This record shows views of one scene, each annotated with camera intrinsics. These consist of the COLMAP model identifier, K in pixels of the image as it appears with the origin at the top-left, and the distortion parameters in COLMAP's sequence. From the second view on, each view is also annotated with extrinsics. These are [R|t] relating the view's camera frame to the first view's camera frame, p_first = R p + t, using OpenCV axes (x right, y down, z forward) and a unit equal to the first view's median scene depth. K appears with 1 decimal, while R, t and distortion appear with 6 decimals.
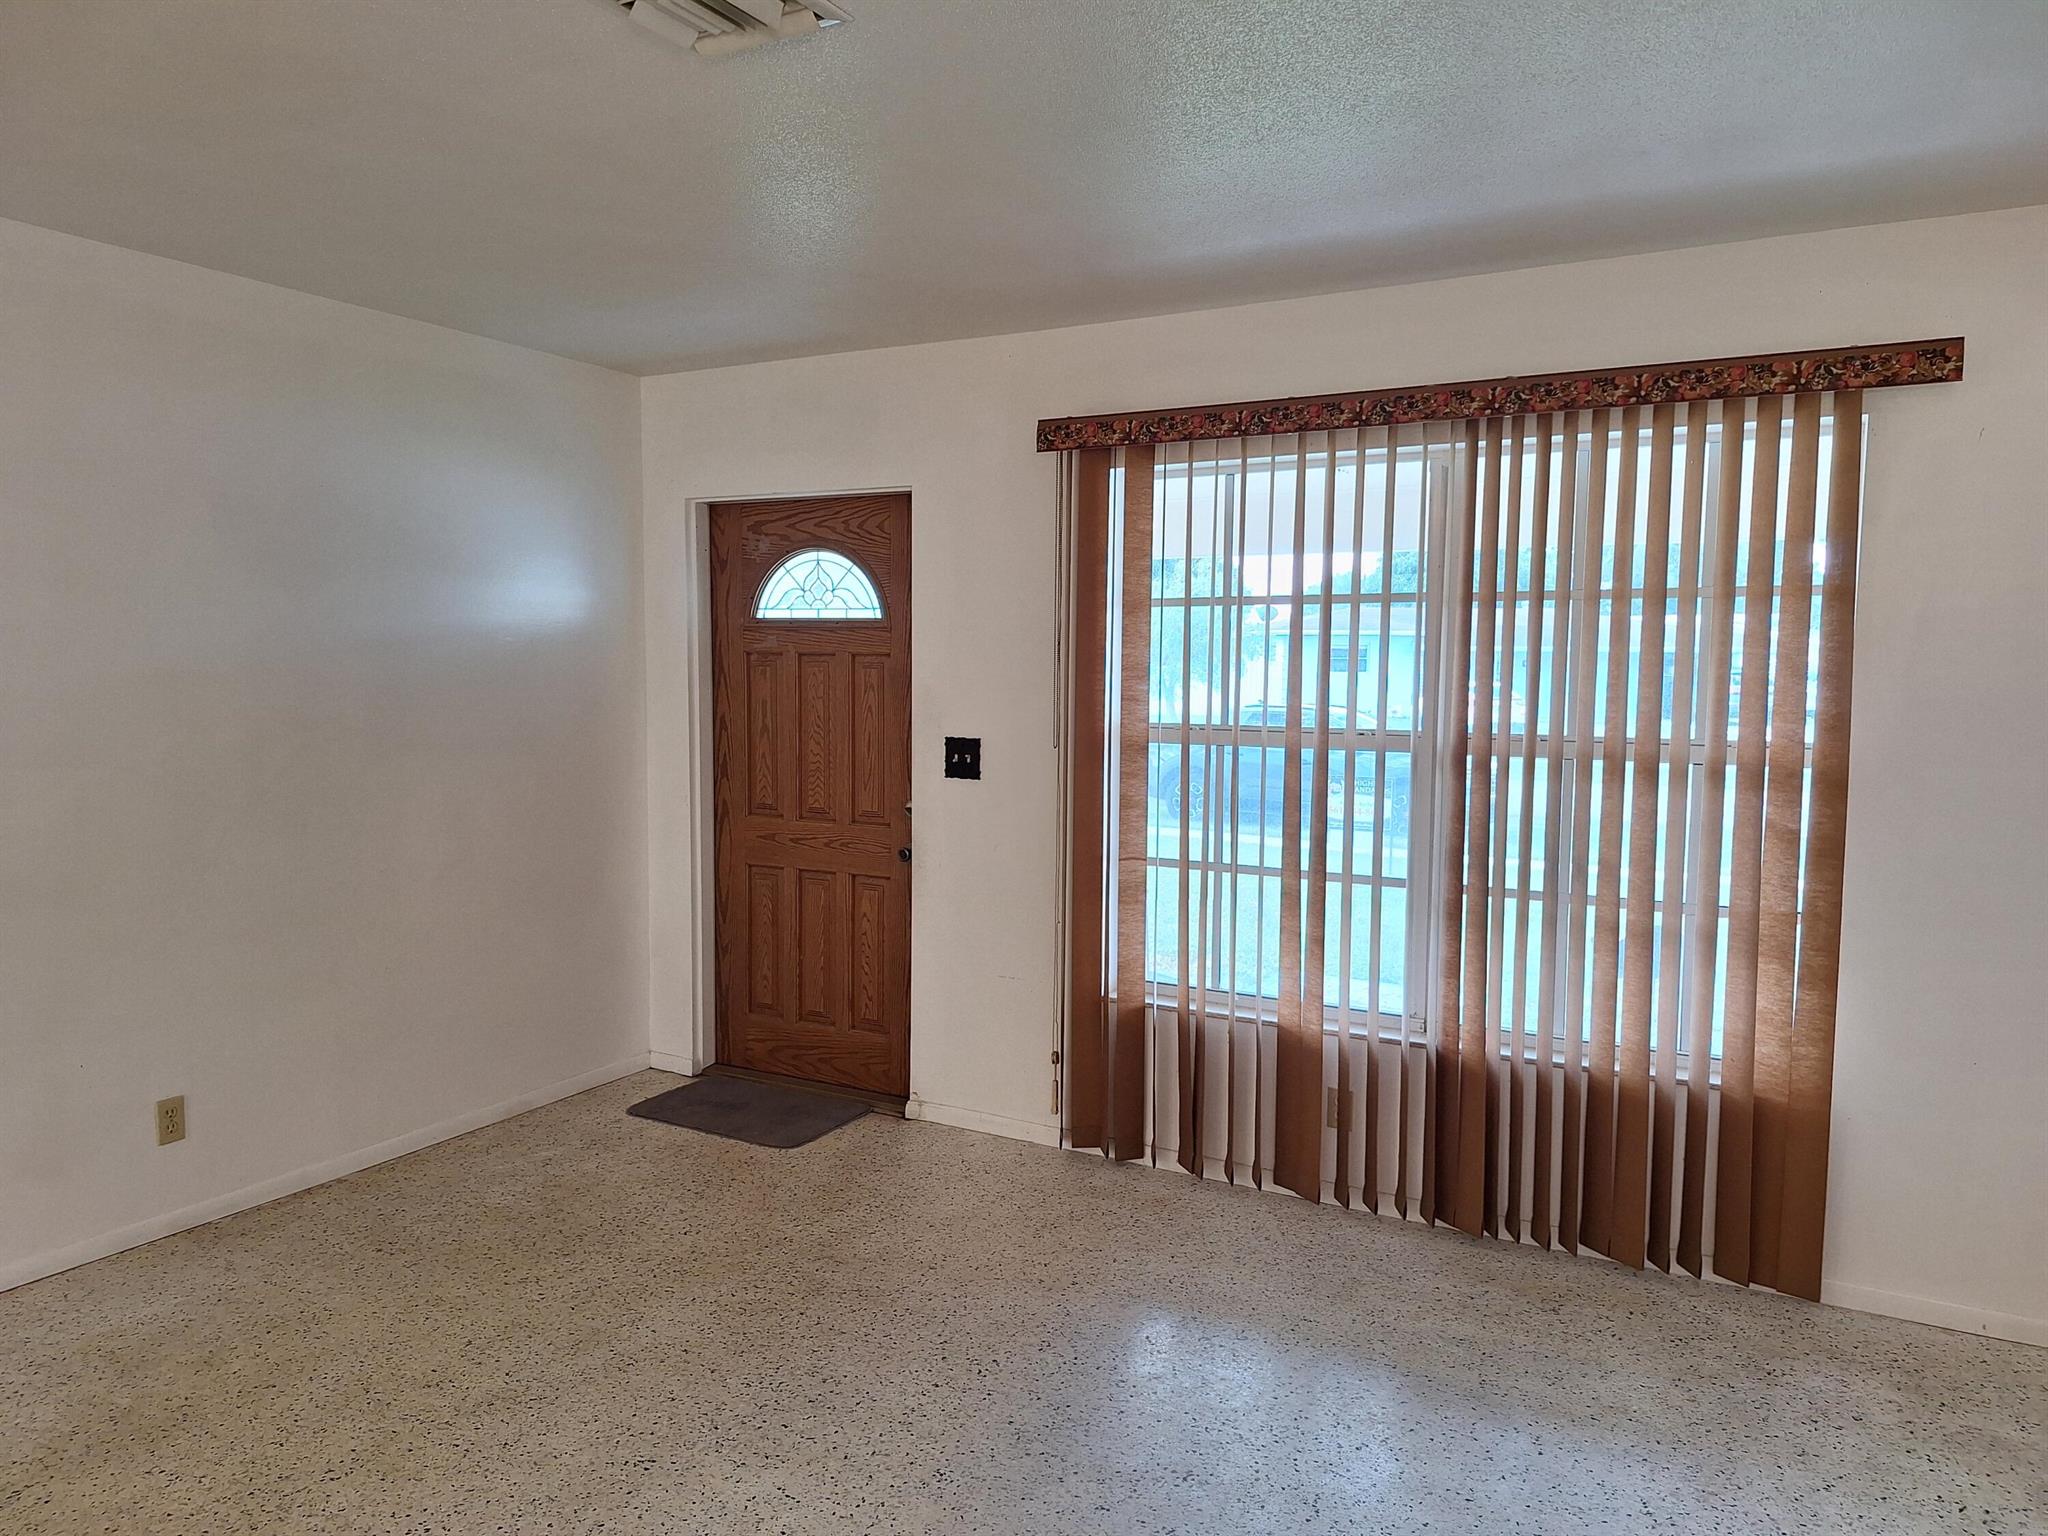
lens RADIAL K [[1432.8, 0, 1024.4], [0, 1432.8, 757.4], [0, 0, 1]] dist [0.058232, -0.048887]
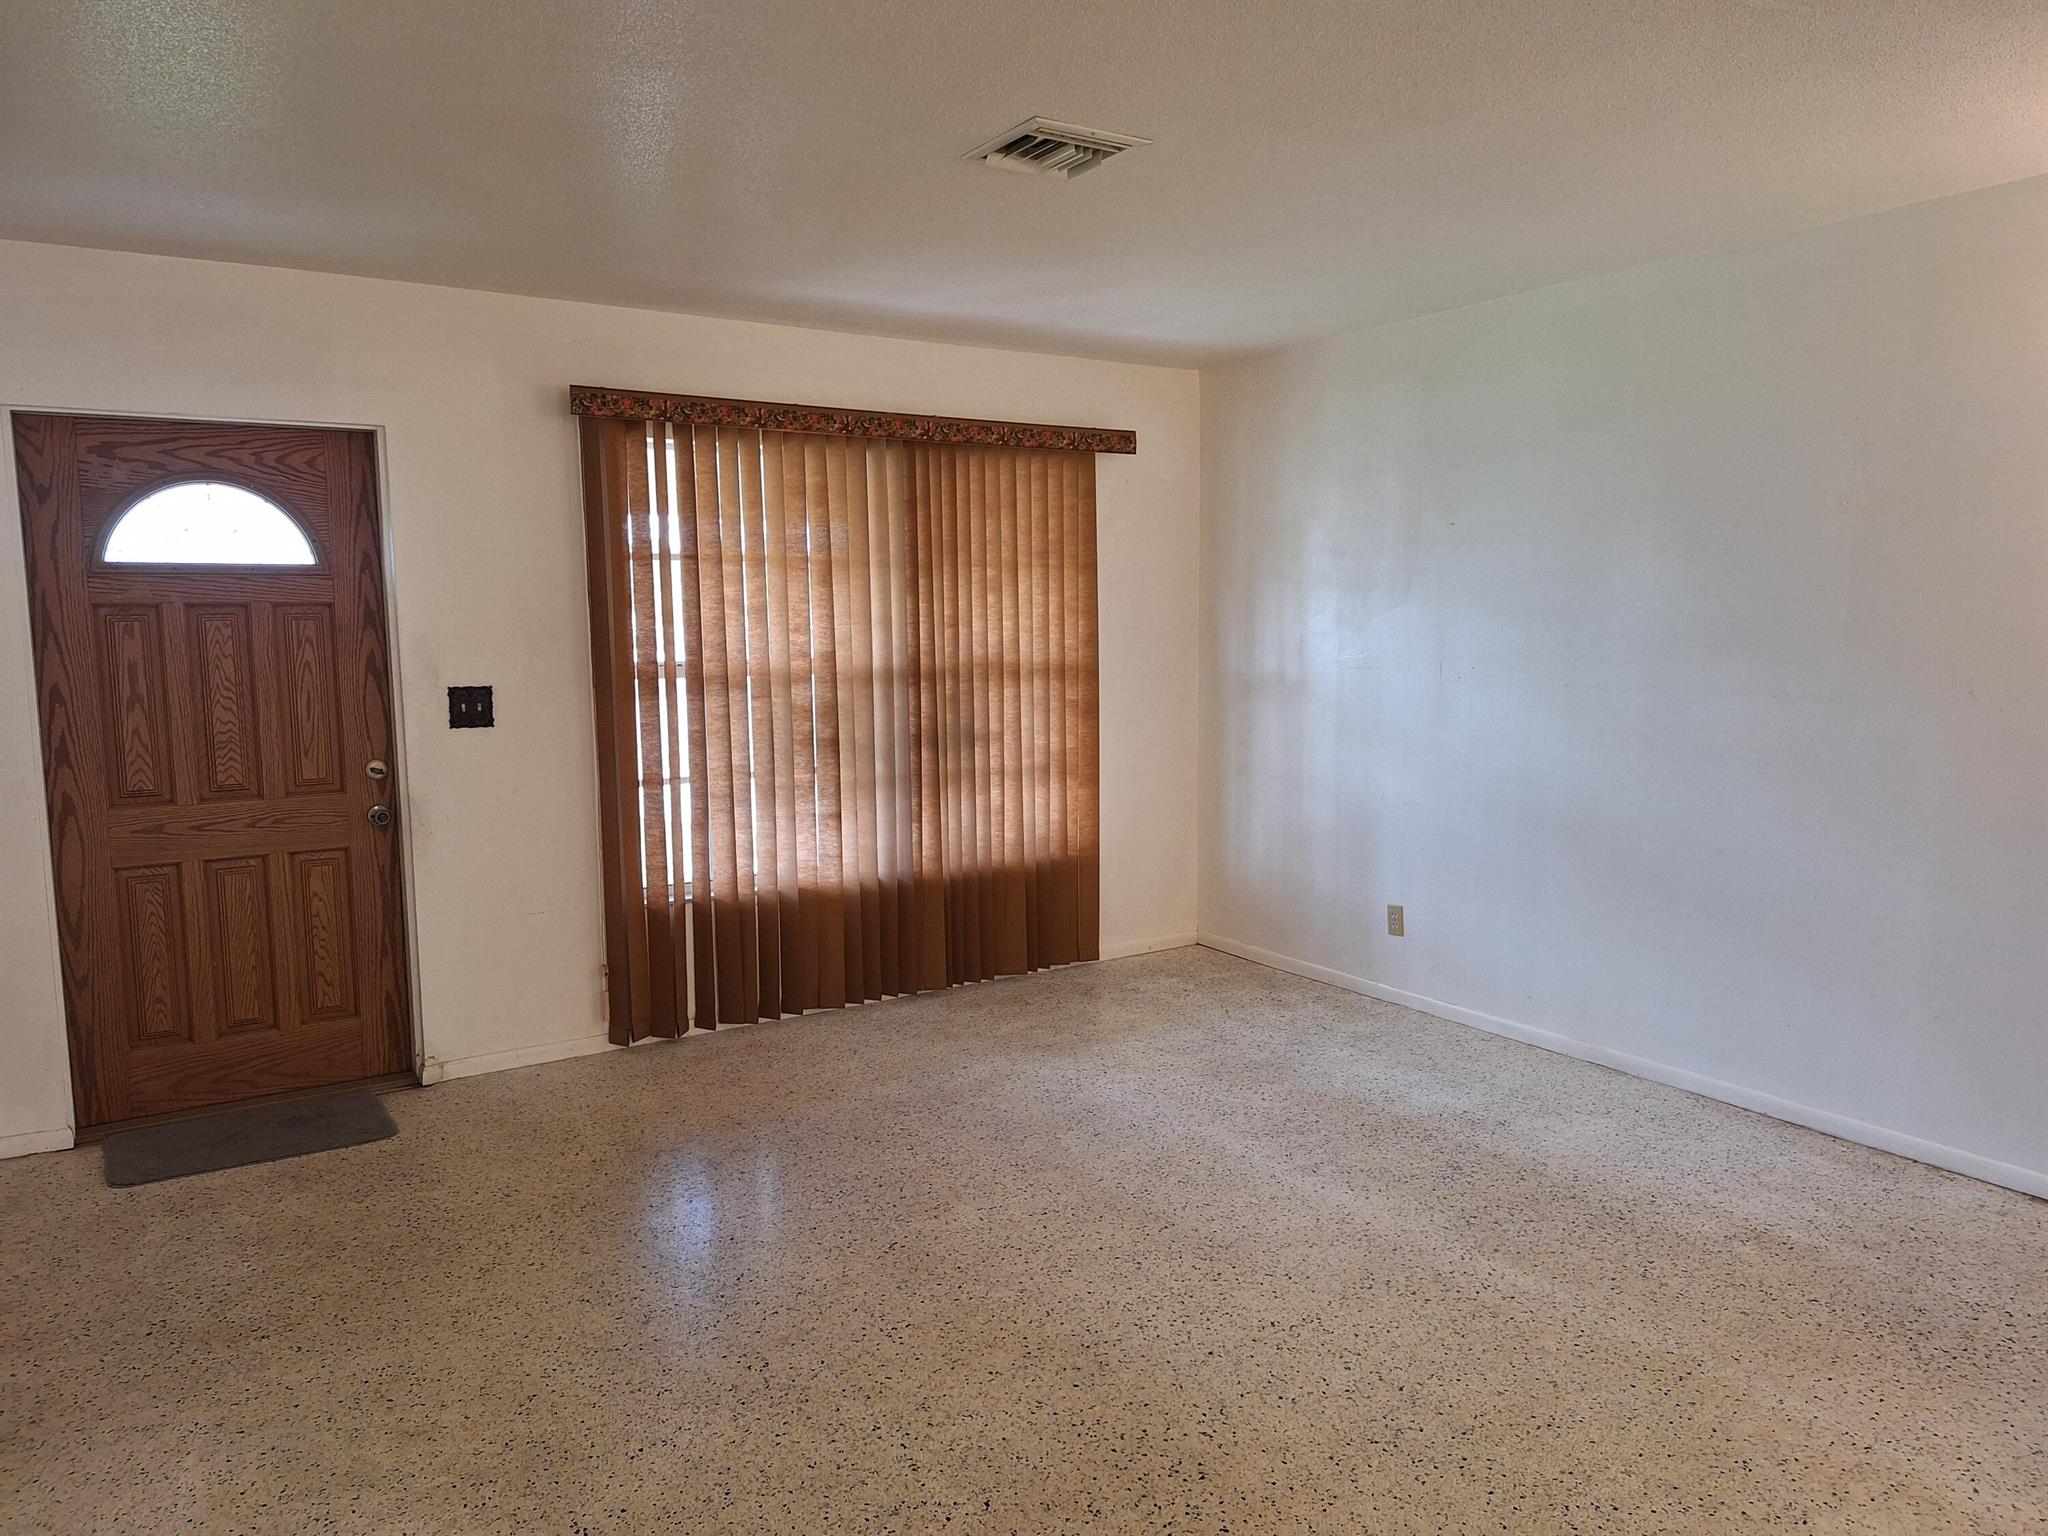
lens RADIAL K [[1402.3, 0, 980.2], [0, 1402.3, 756.0], [0, 0, 1]] dist [0.108177, -0.138409]
pose [[0.464874, -0.089133, 0.880879, -0.754395], [0.087247, 0.994689, 0.054606, 0.011530], [-0.881067, 0.051469, 0.470182, 0.218955]]
